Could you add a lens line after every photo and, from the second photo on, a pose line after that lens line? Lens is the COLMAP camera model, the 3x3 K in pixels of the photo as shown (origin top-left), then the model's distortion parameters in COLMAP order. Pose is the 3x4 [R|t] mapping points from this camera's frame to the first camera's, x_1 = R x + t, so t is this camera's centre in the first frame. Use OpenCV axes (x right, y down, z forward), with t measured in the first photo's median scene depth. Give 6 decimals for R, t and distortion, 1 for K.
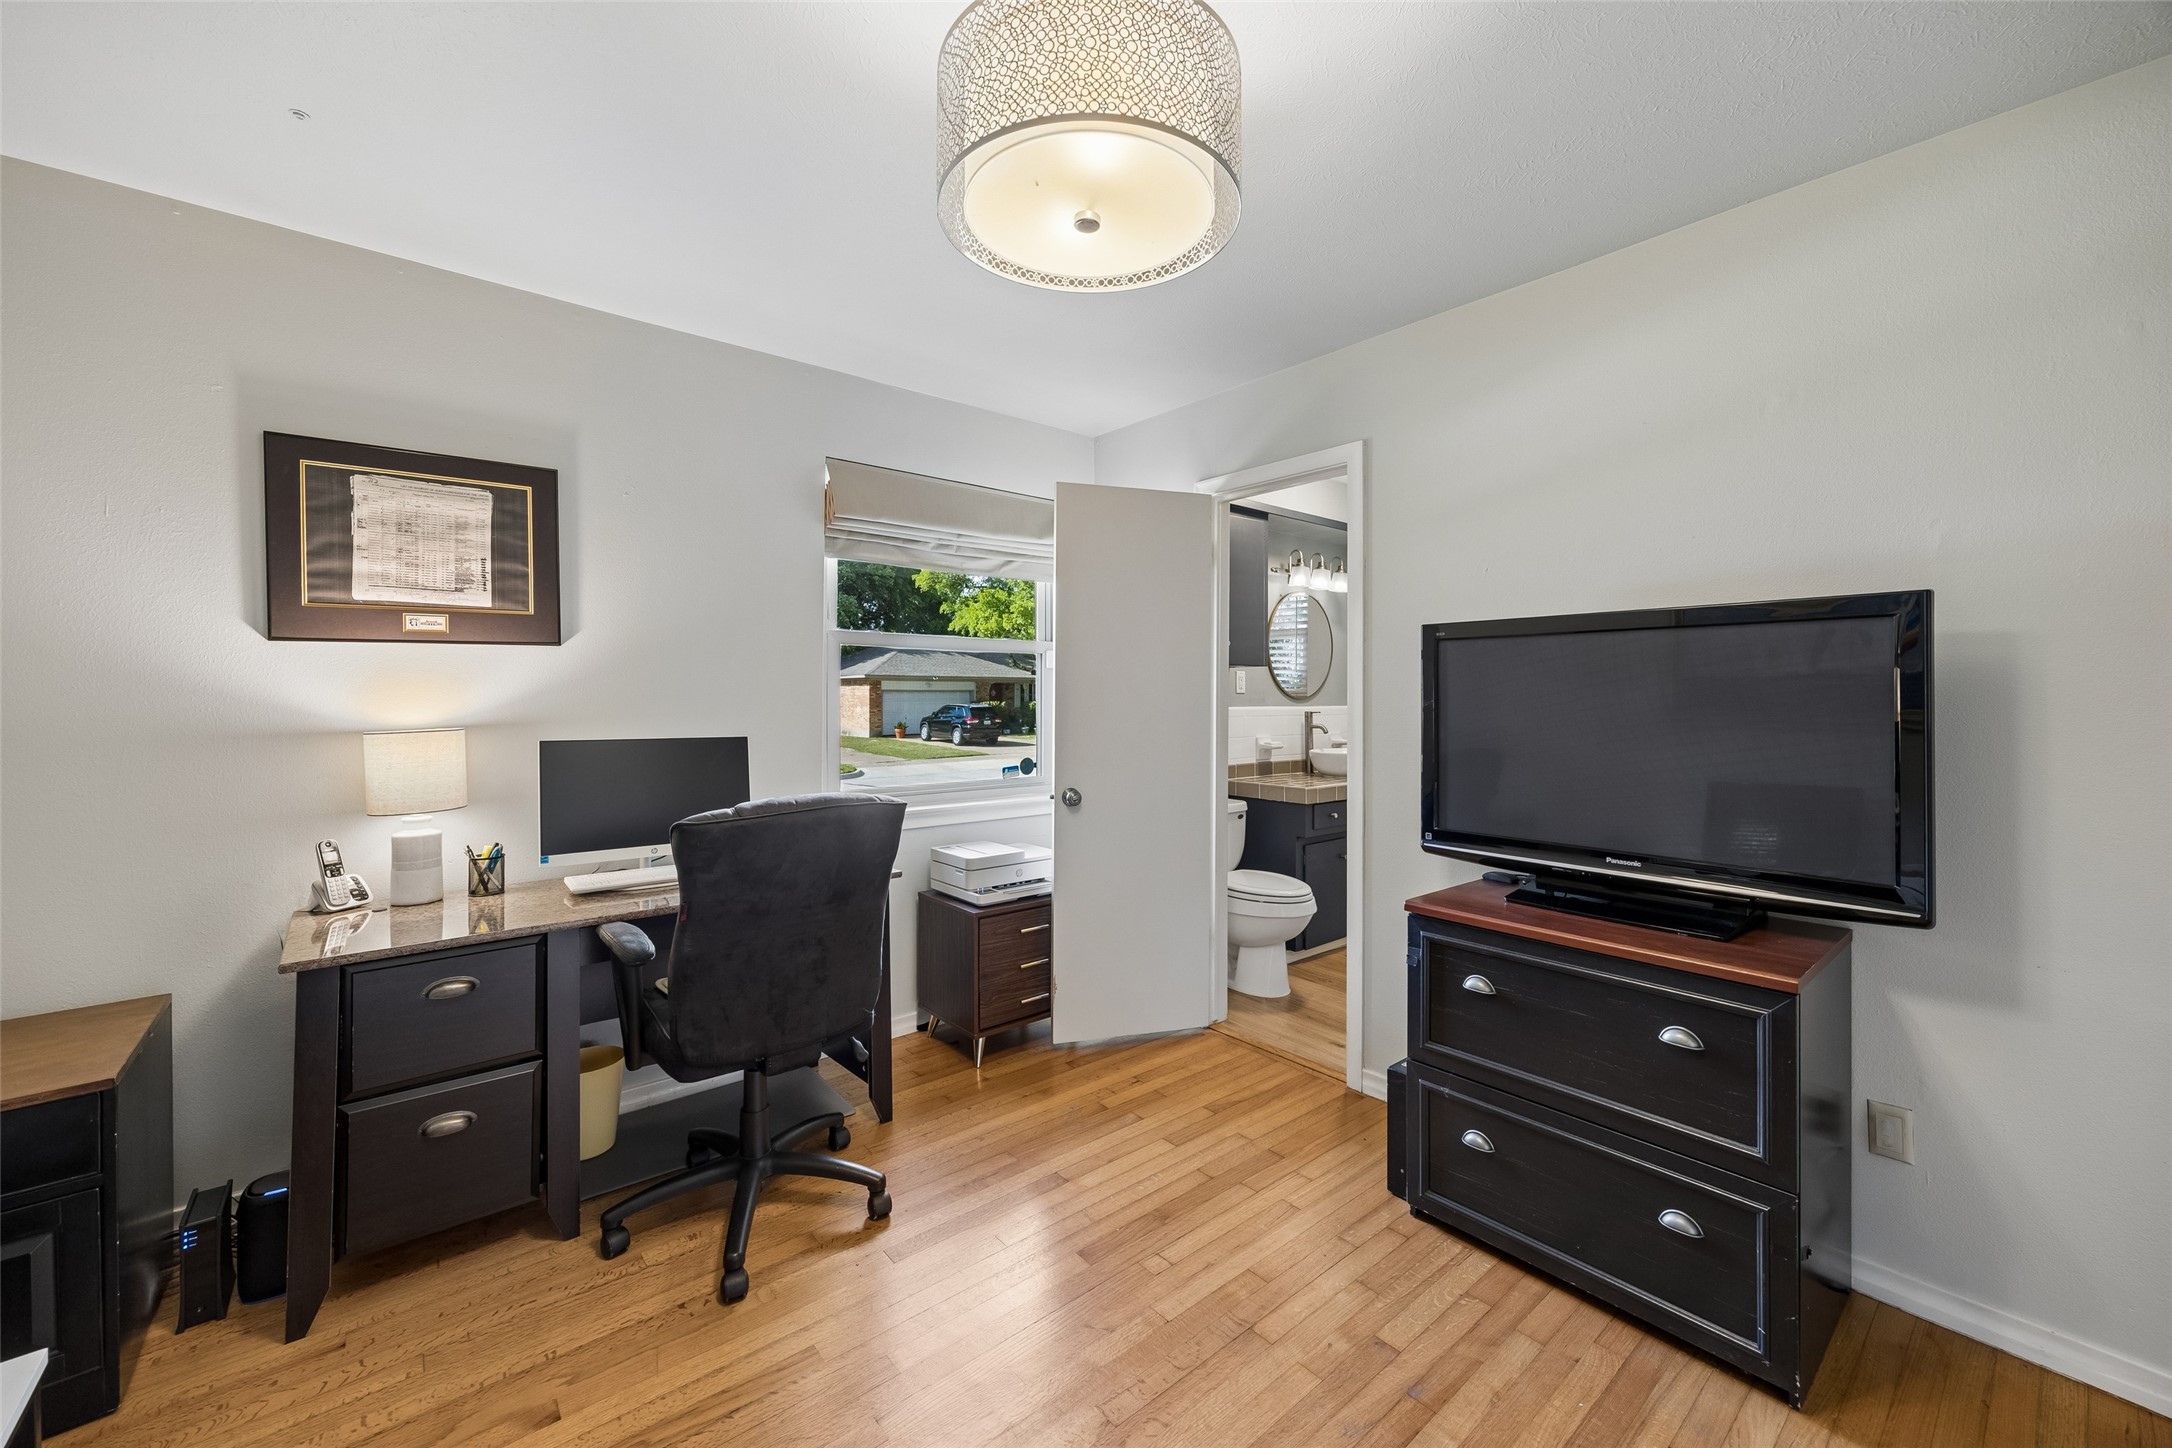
lens RADIAL K [[850.6, 0, 1095.1], [0, 850.6, 701.5], [0, 0, 1]] dist [-0.003278, 0.000542]
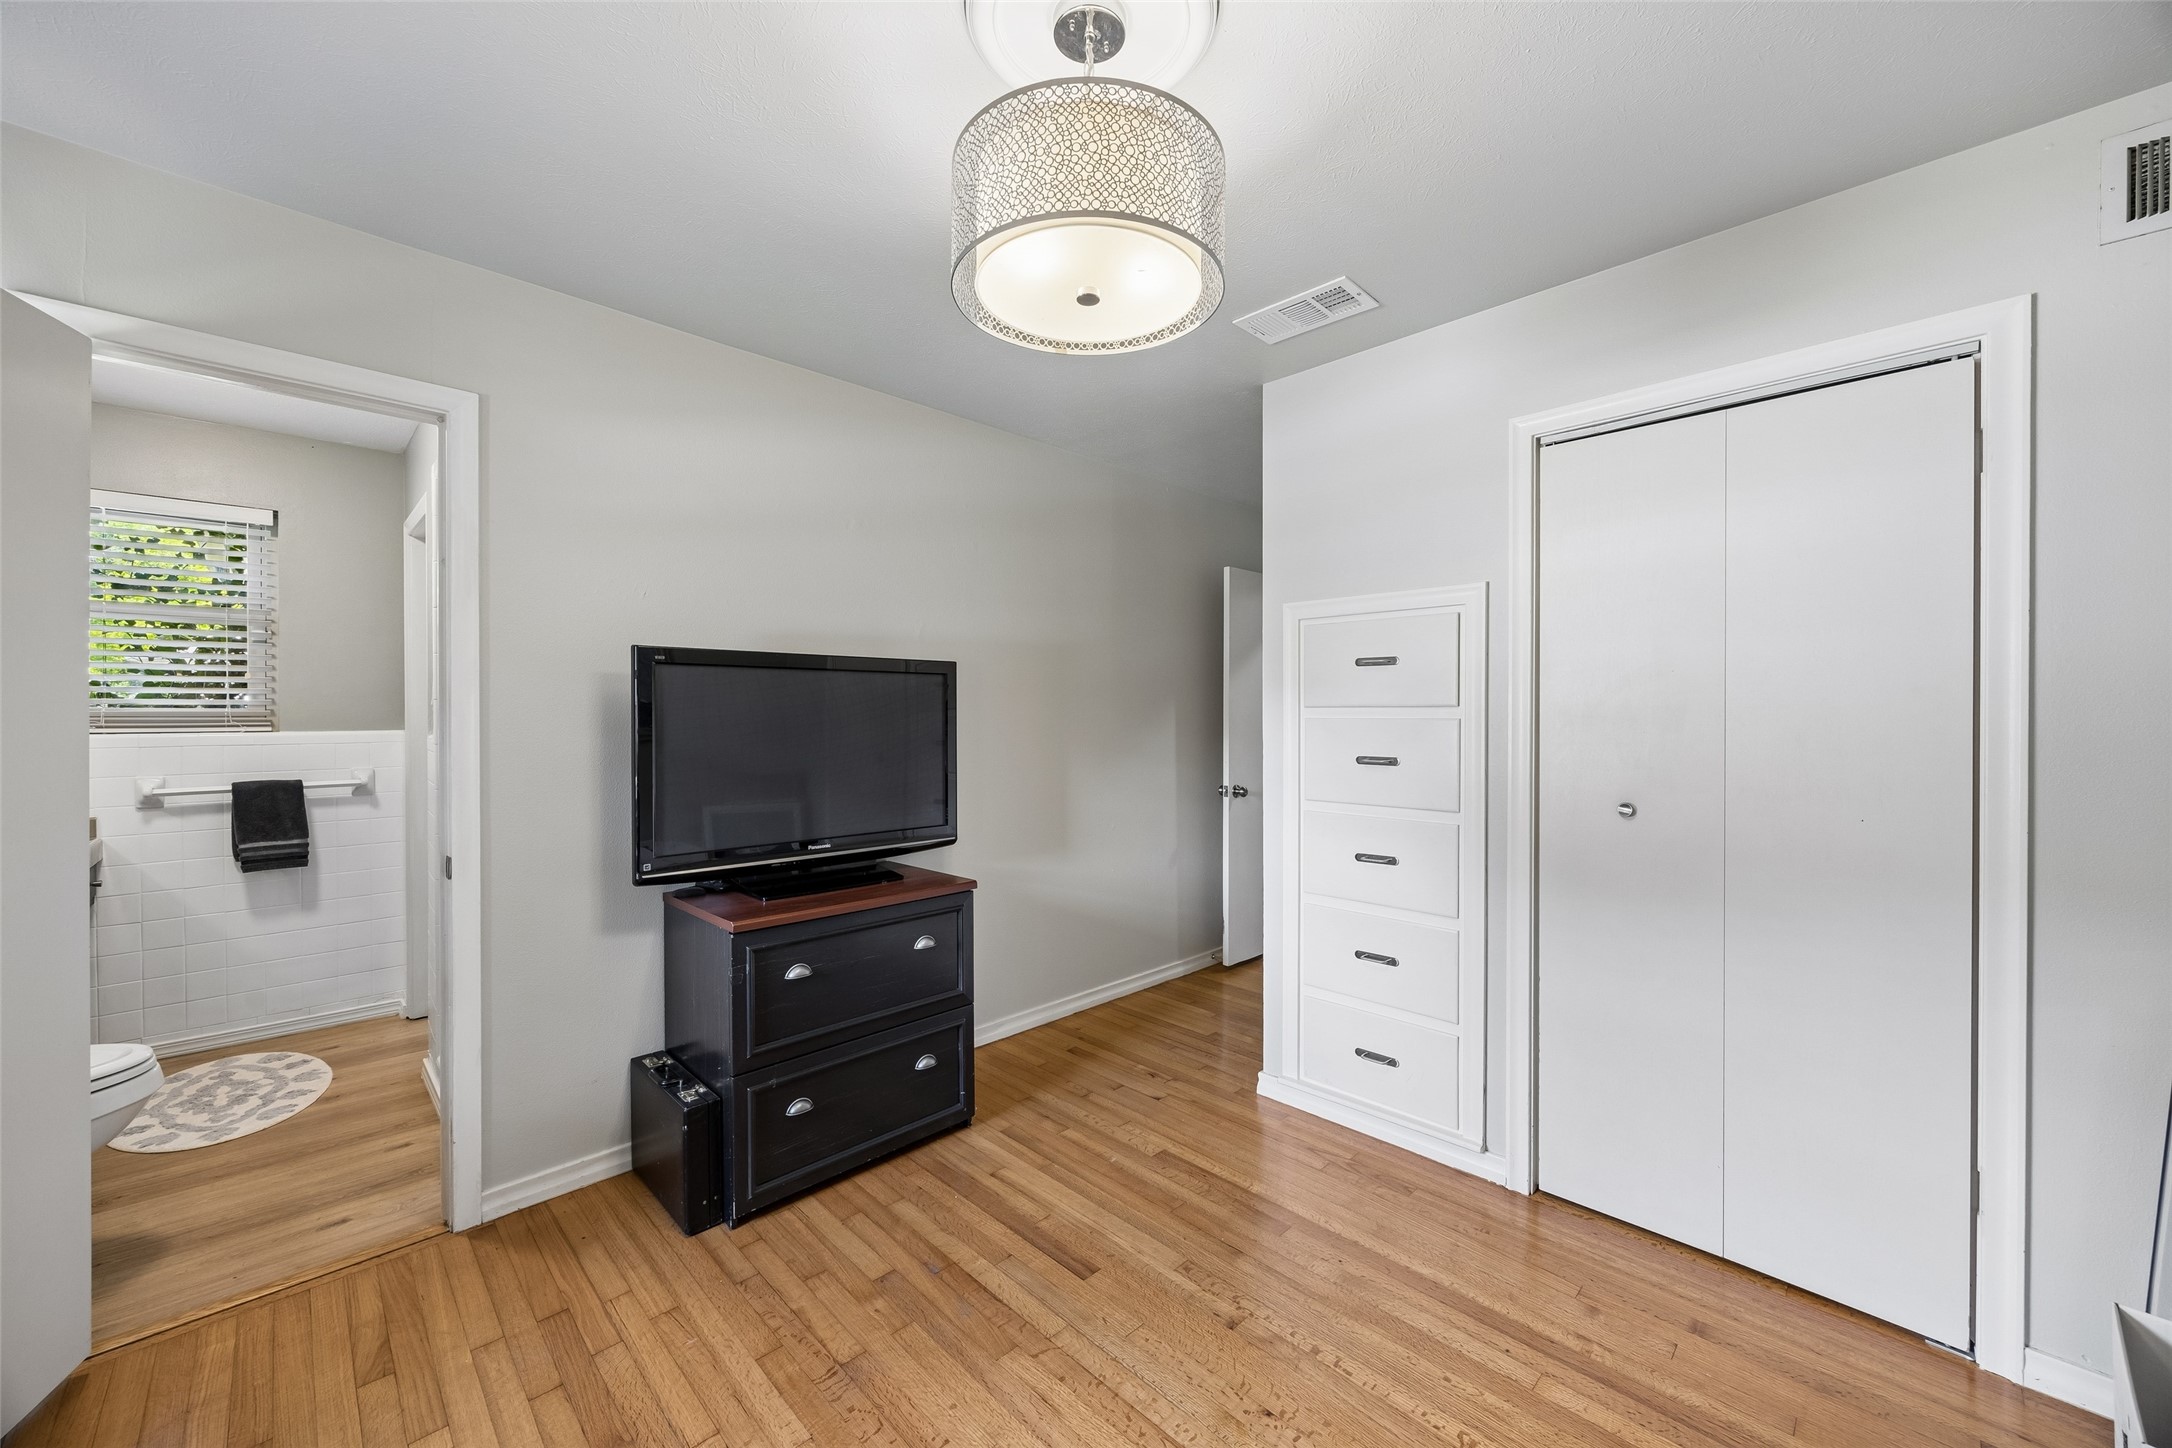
lens RADIAL K [[850.6, 0, 1091.5], [0, 850.6, 721.2], [0, 0, 1]] dist [-0.003278, 0.000542]
pose [[-0.100746, -0.014042, 0.994813, -0.769681], [0.005511, 0.999877, 0.014671, -0.022113], [-0.994897, 0.006961, -0.100656, 0.757640]]
